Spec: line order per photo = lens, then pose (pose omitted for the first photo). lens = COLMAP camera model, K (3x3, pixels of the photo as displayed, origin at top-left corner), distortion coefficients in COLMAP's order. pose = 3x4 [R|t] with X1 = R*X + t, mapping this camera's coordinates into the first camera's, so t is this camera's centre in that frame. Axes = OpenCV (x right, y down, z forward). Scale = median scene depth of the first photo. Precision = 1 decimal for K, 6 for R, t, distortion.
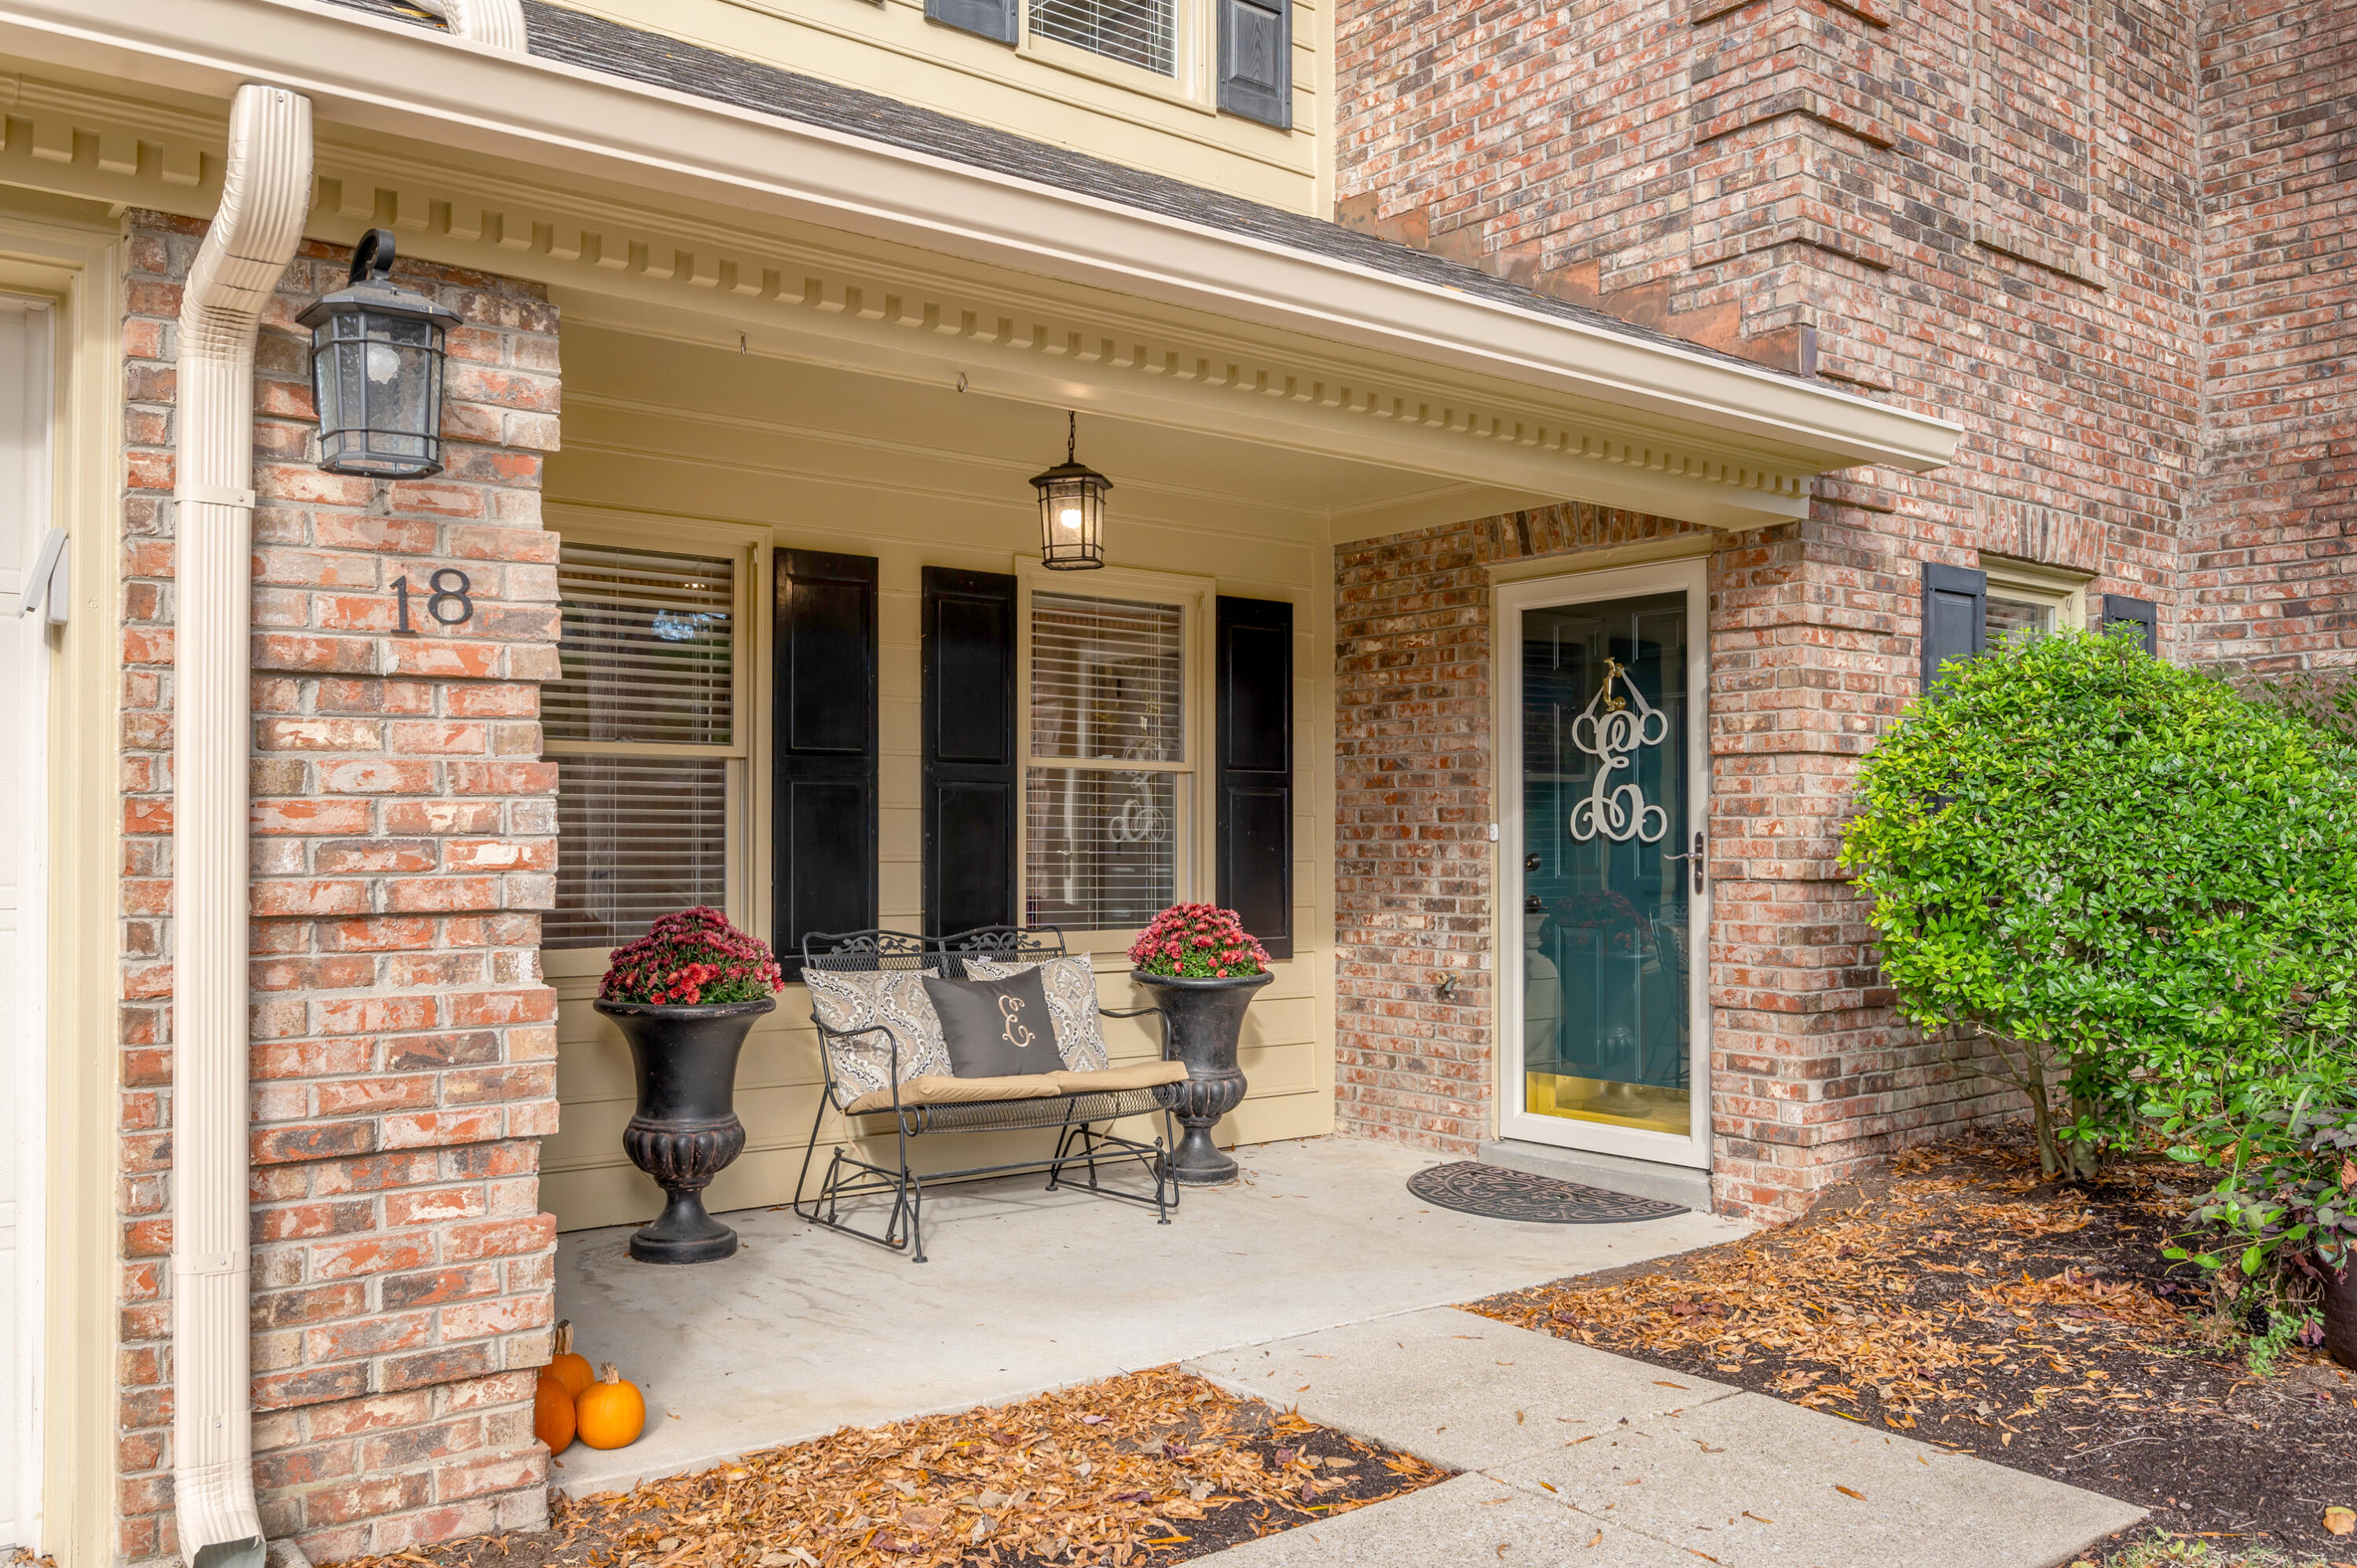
lens RADIAL K [[1943.7, 0, 1175.8], [0, 1943.7, 807.9], [0, 0, 1]] dist [-0.016848, -0.013458]
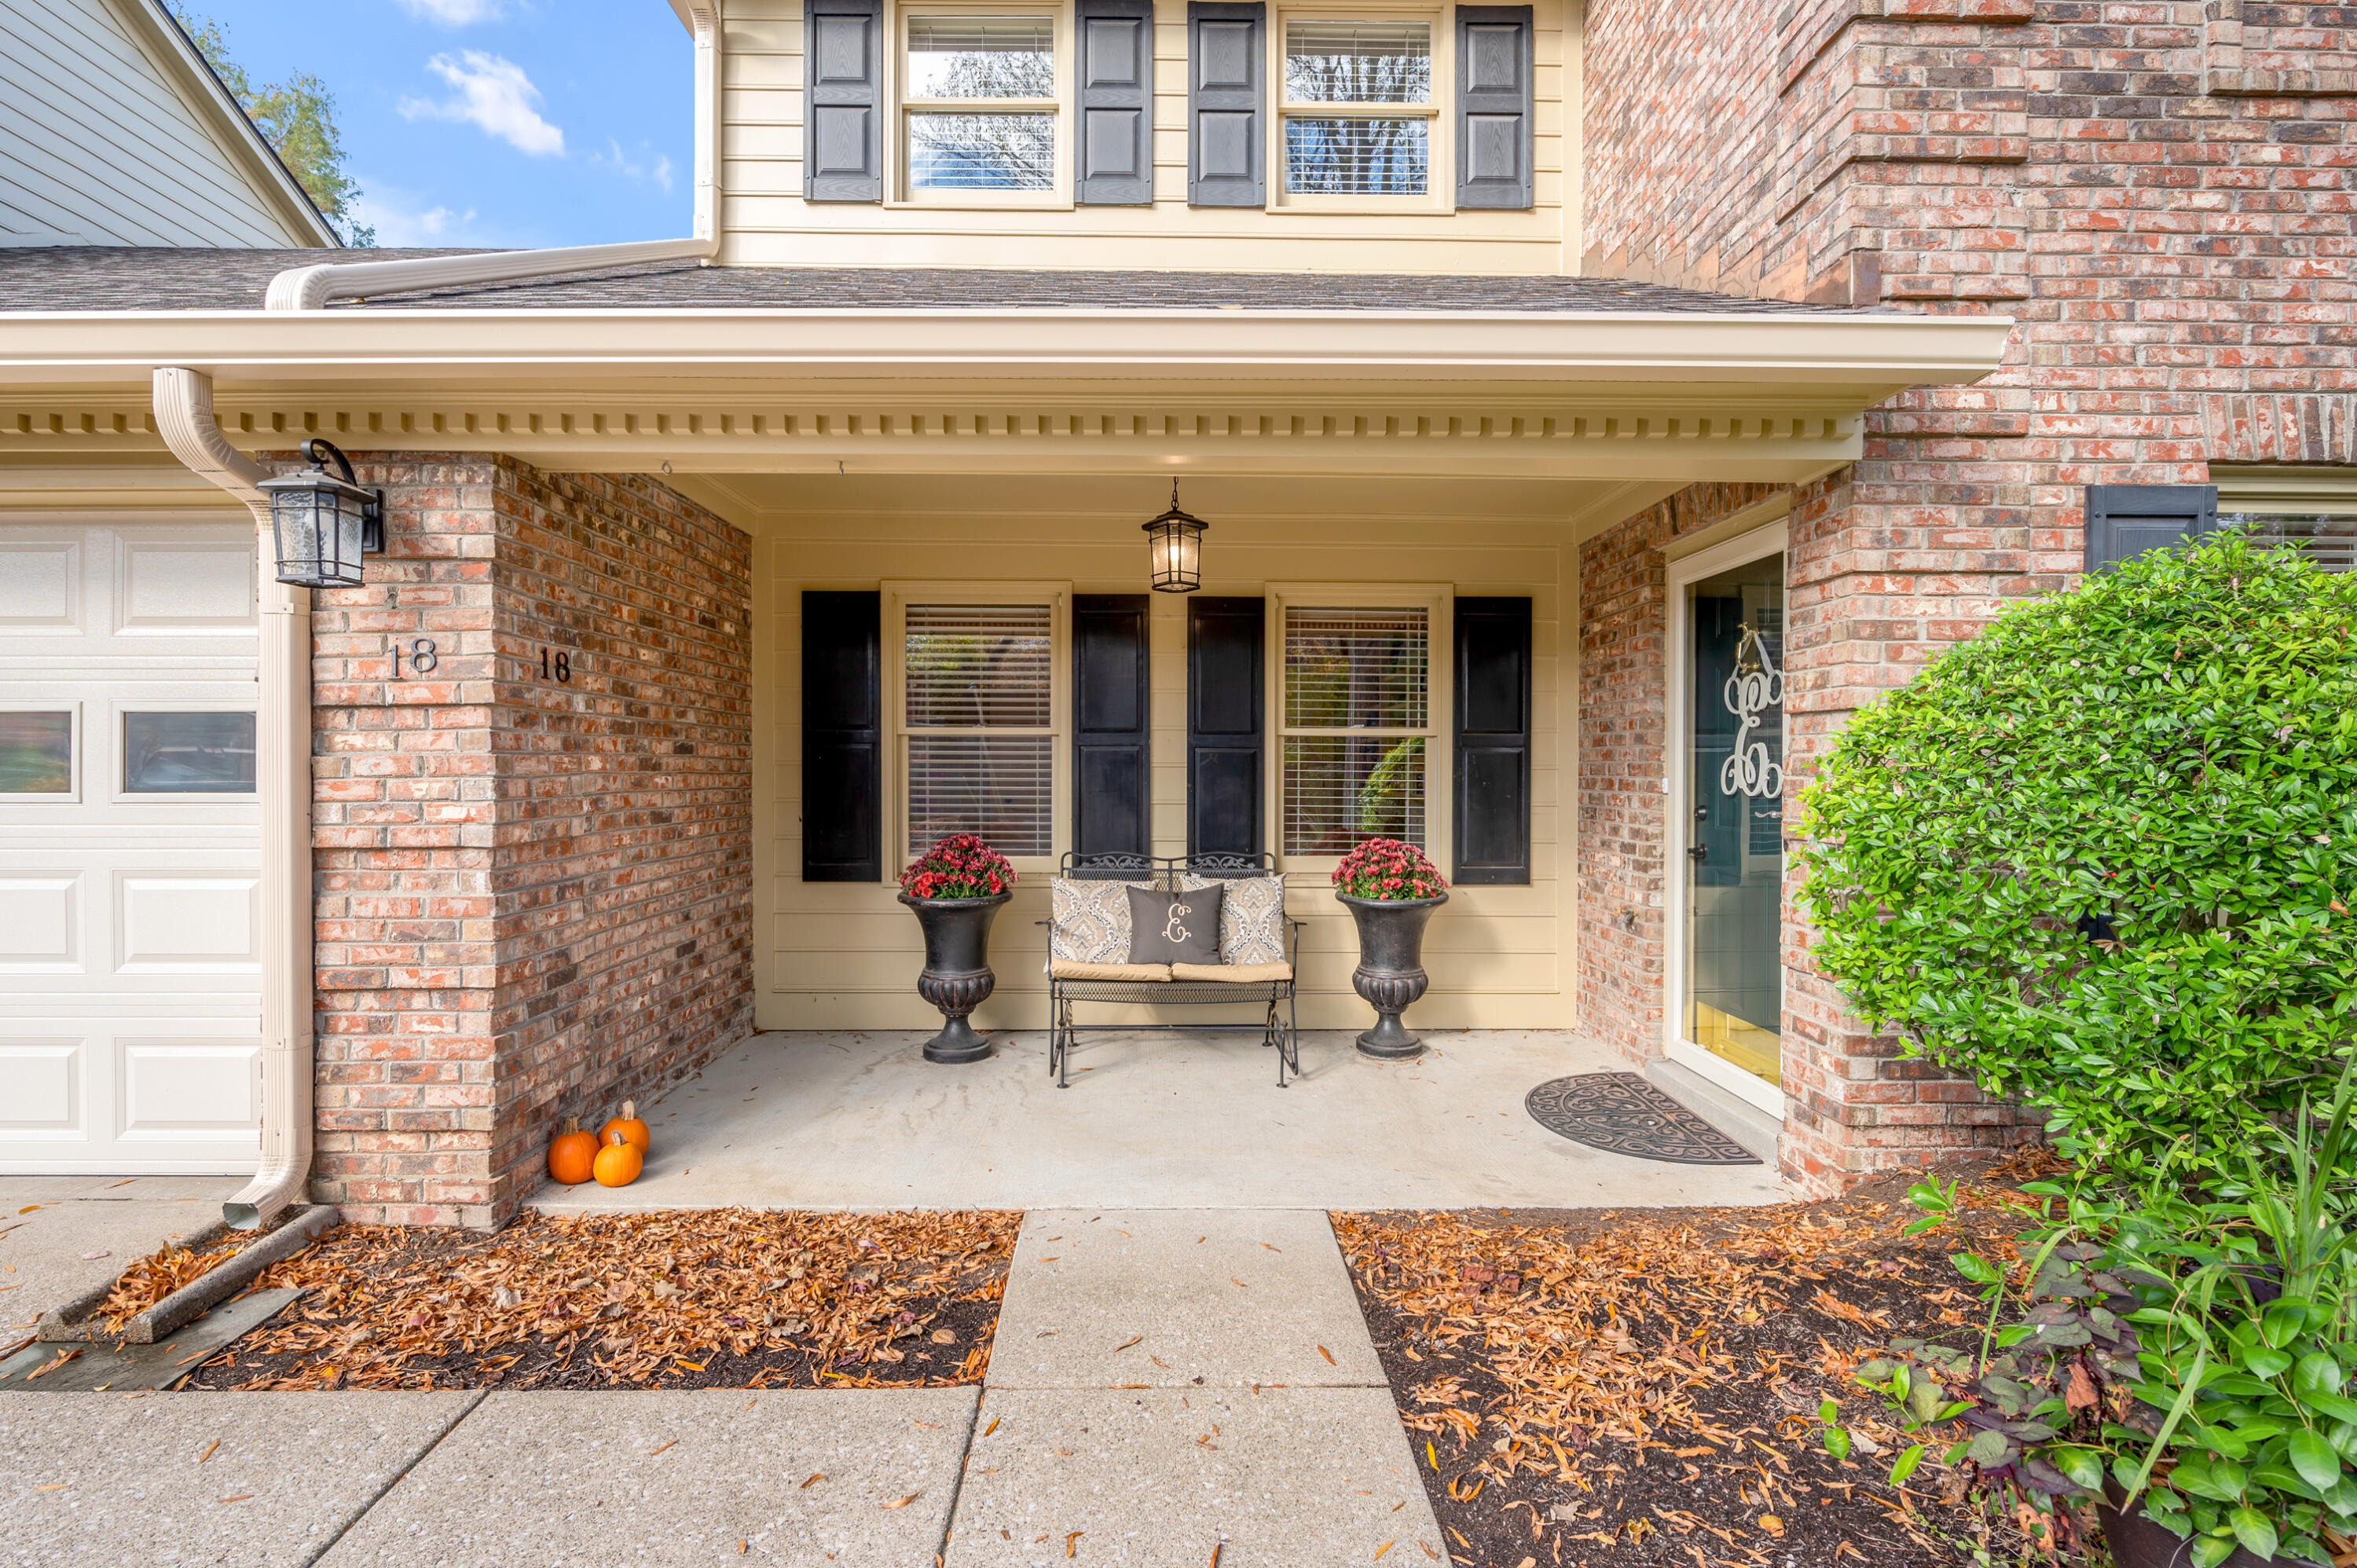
lens RADIAL K [[1132.9, 0, 1116.5], [0, 1132.9, 784.1], [0, 0, 1]] dist [-0.005103, -0.001290]
pose [[0.783781, 0.007945, -0.620986, 0.380670], [0.010618, 0.999601, 0.026190, -0.010650], [0.620946, -0.027121, 0.783384, 0.343145]]
